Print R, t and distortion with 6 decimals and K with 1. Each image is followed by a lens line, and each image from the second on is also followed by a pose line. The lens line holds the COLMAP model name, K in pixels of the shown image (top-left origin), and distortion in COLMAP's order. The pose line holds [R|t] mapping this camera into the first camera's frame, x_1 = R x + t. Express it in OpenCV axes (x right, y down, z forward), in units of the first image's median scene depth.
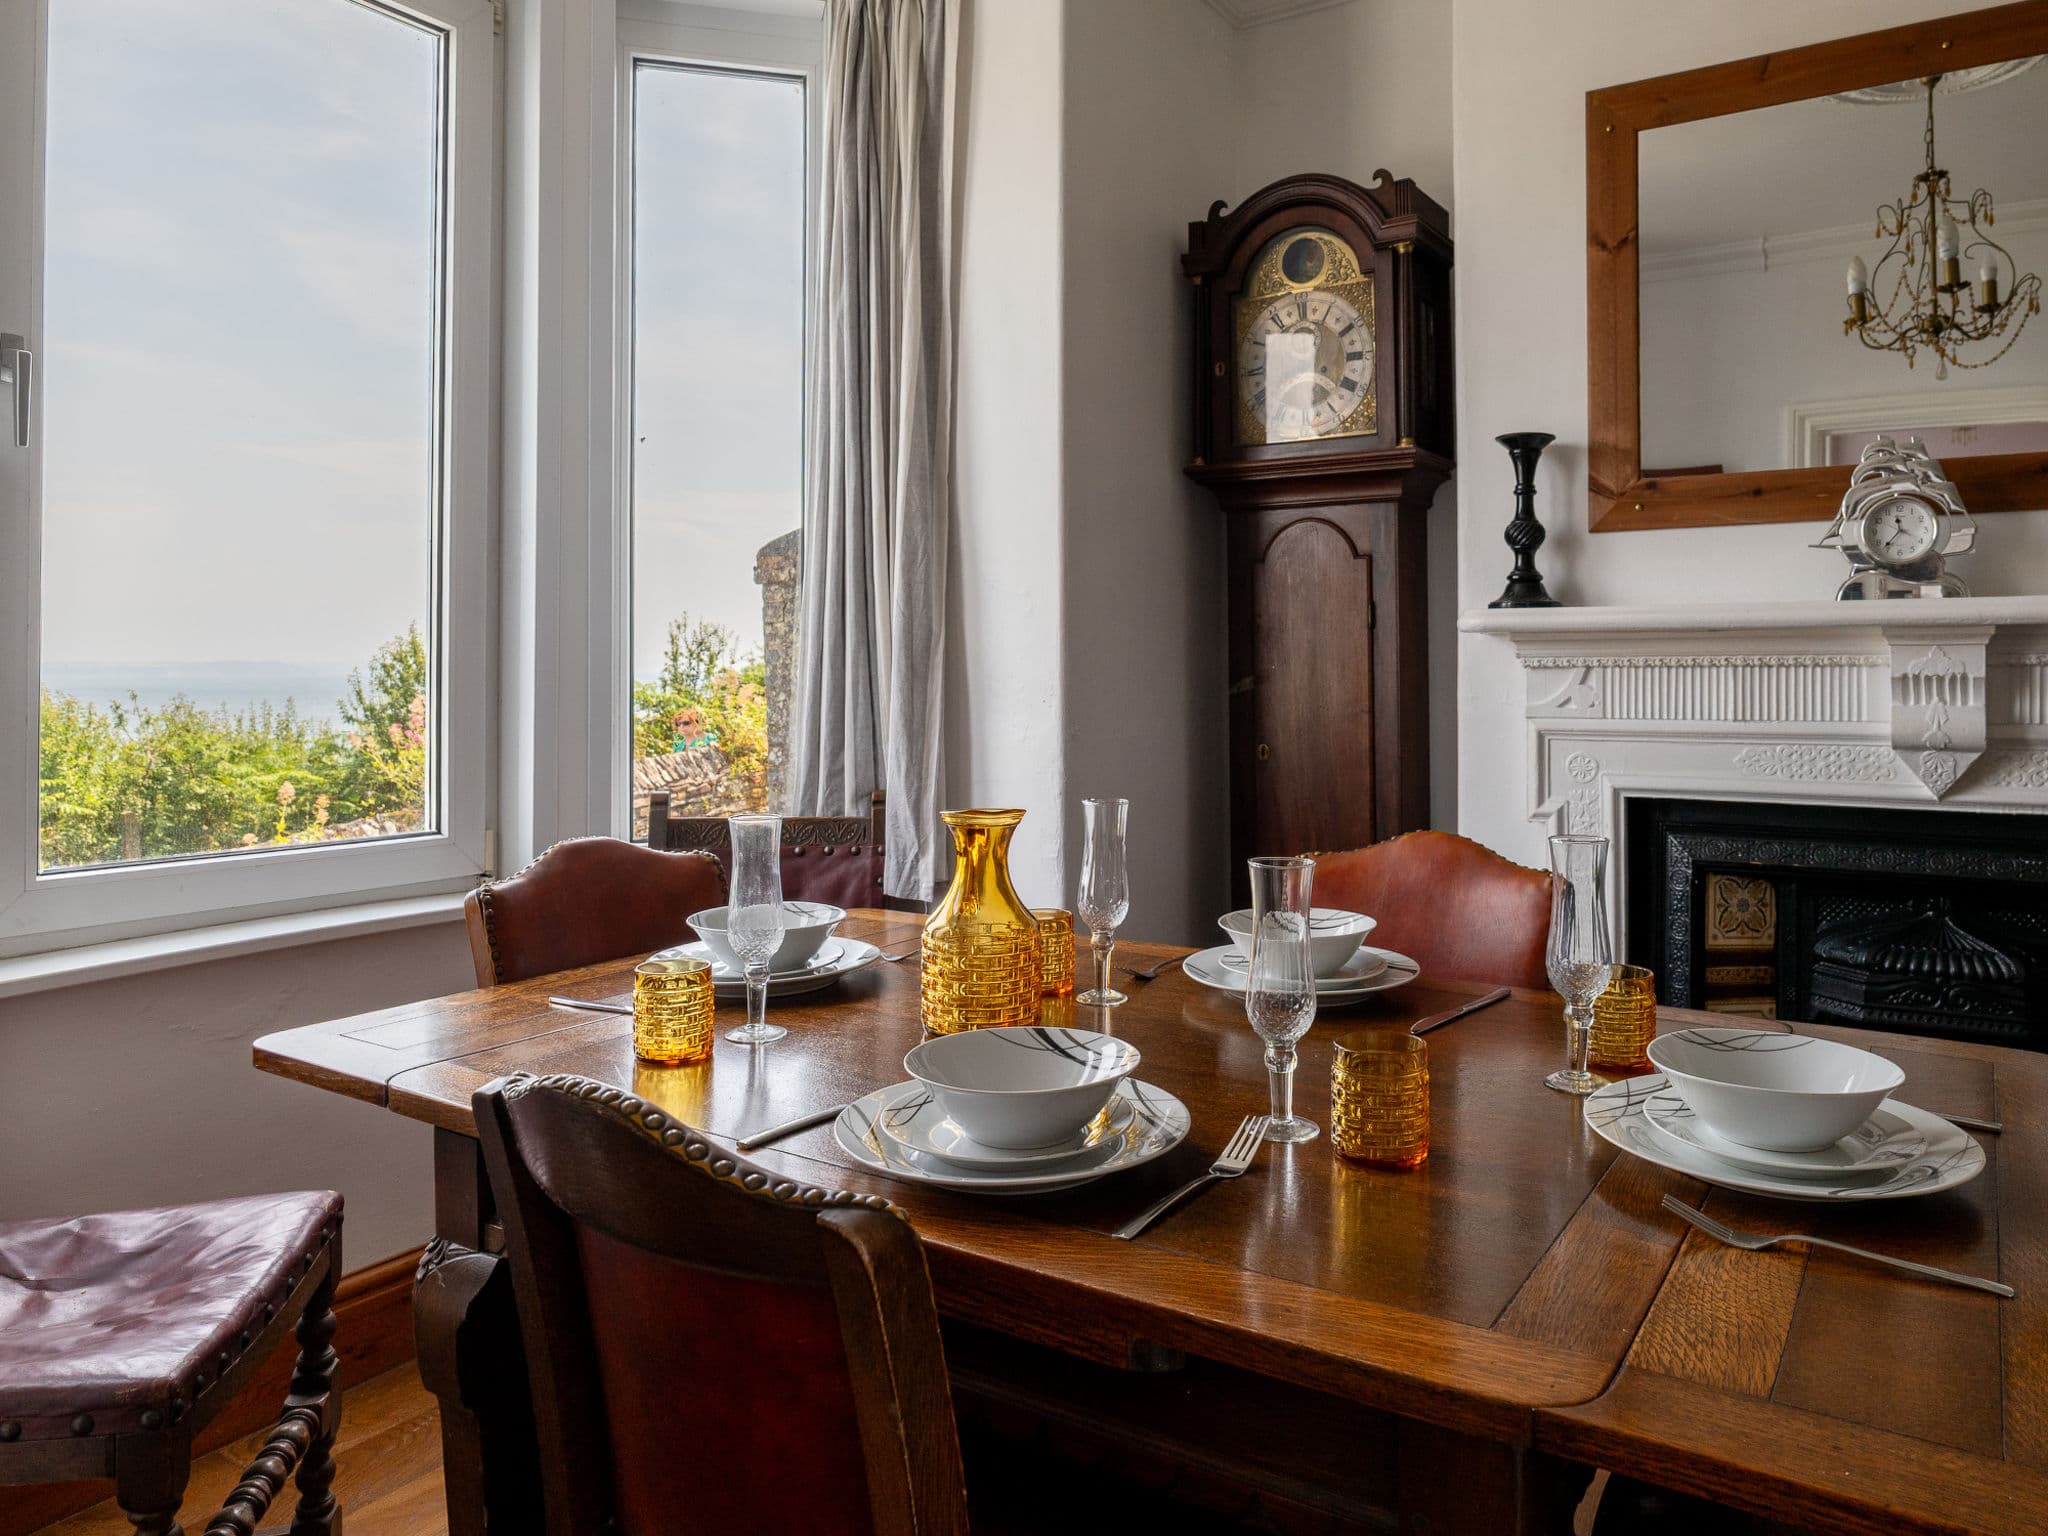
lens RADIAL K [[1395.4, 0, 1130.1], [0, 1395.4, 652.0], [0, 0, 1]] dist [-0.042409, 0.052923]
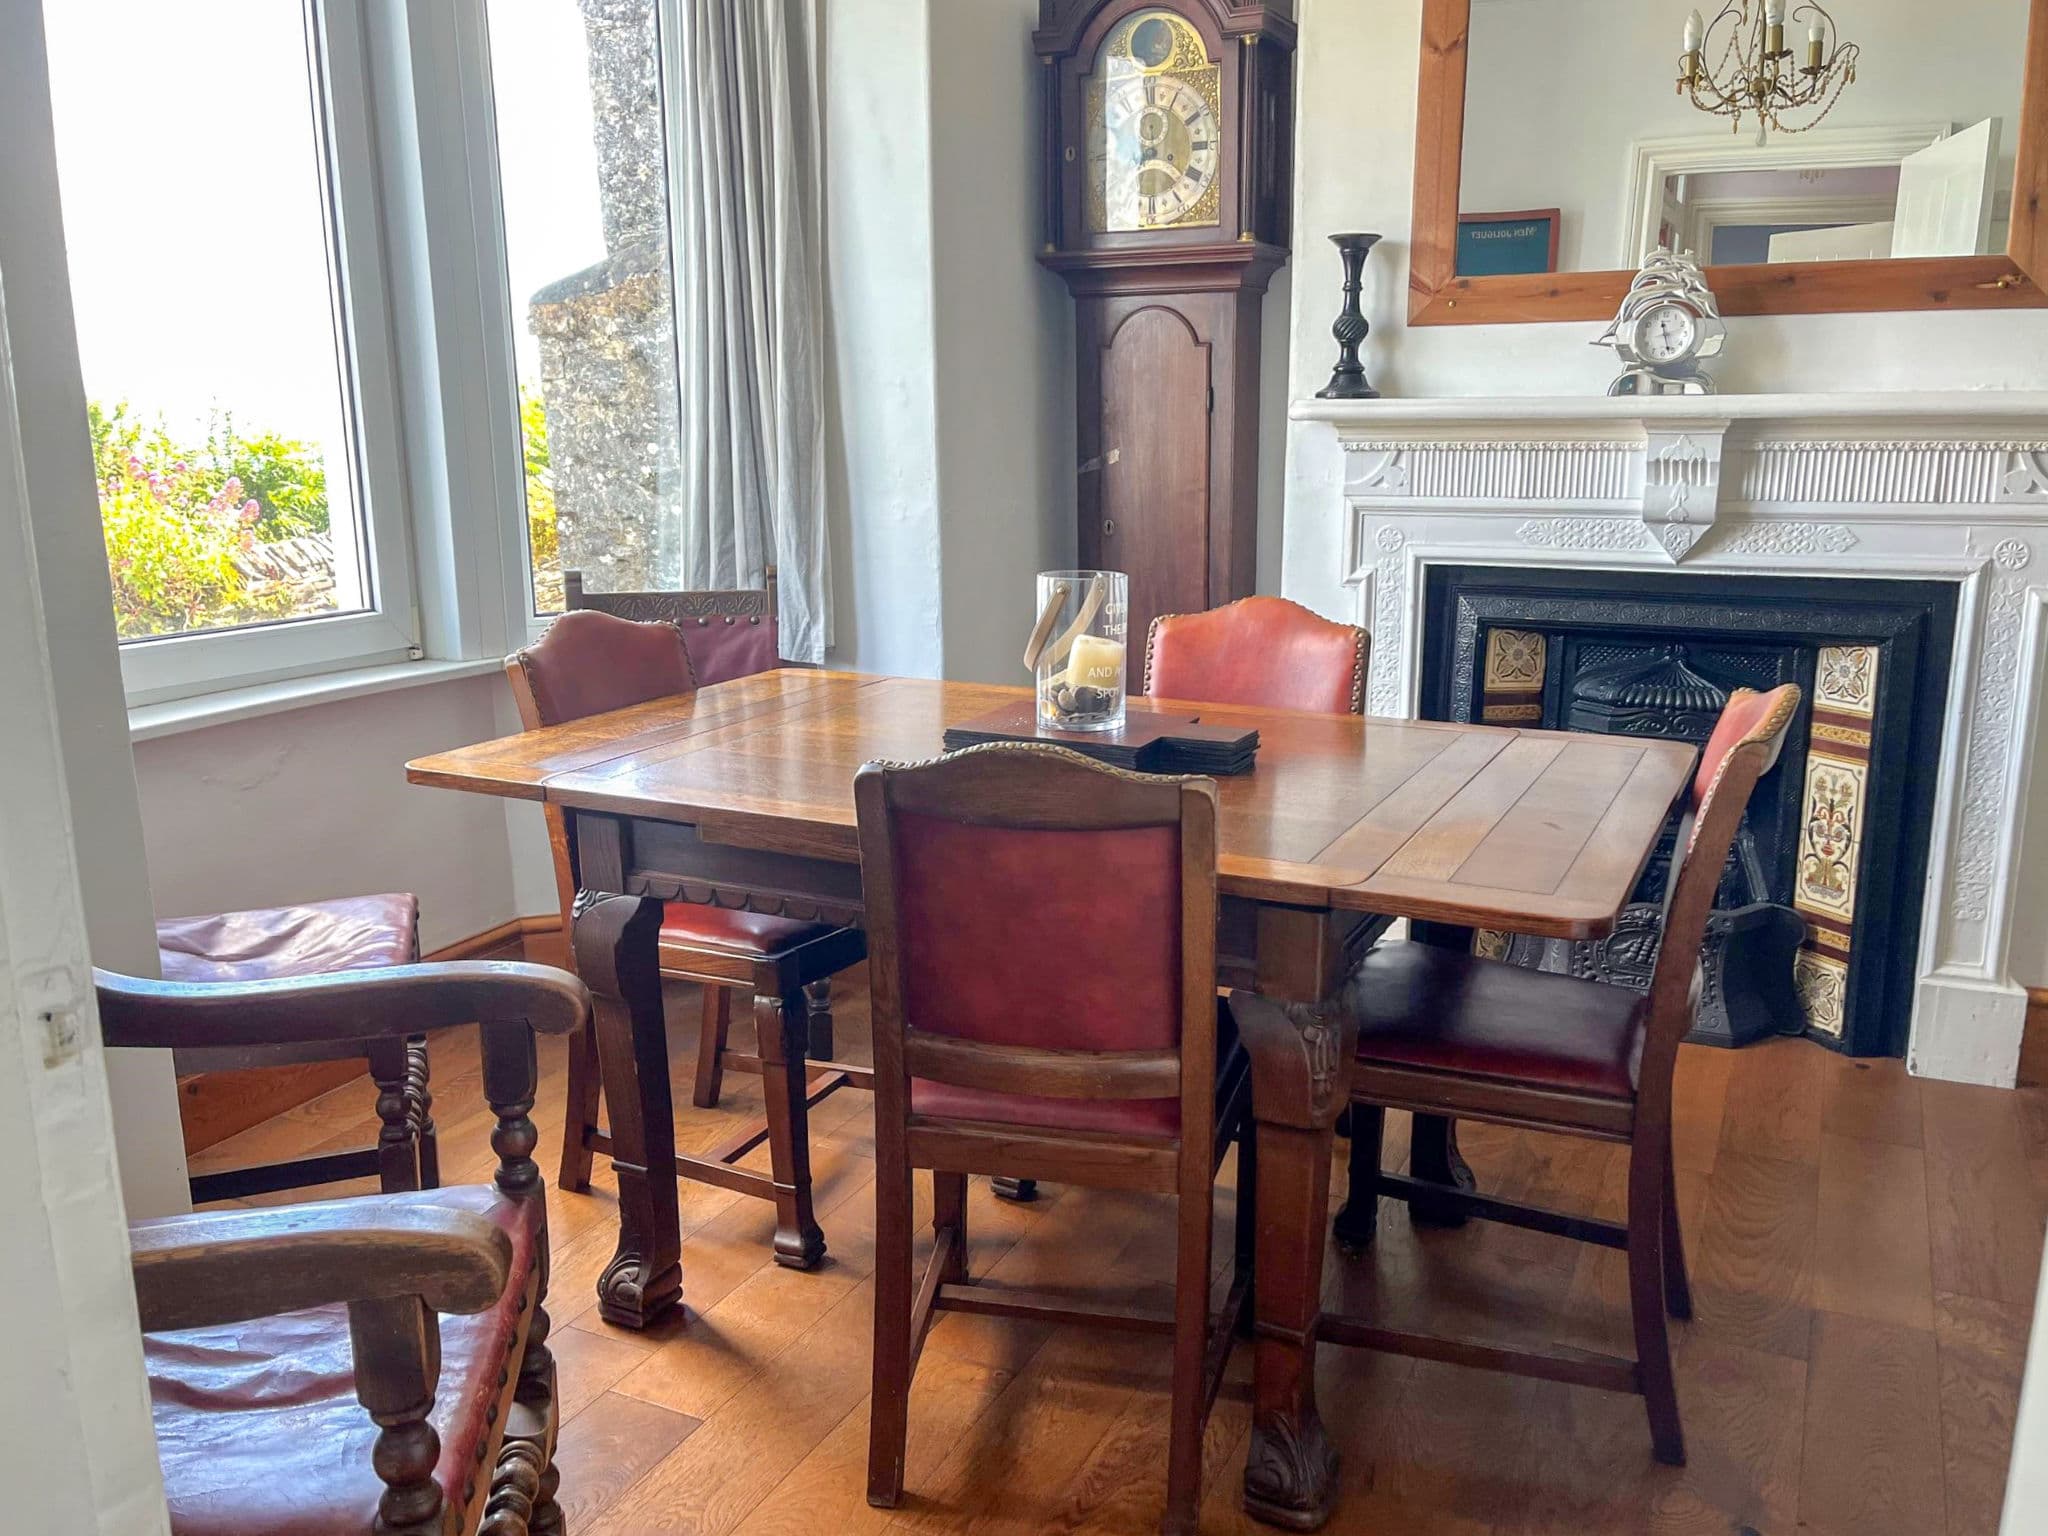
lens RADIAL K [[1630.0, 0, 1046.9], [0, 1630.0, 775.8], [0, 0, 1]] dist [0.042887, -0.039832]
pose [[0.995128, -0.024938, 0.095384, -0.091033], [0.001967, 0.972308, 0.233694, -0.042470], [-0.098570, -0.232368, 0.967620, -0.324713]]
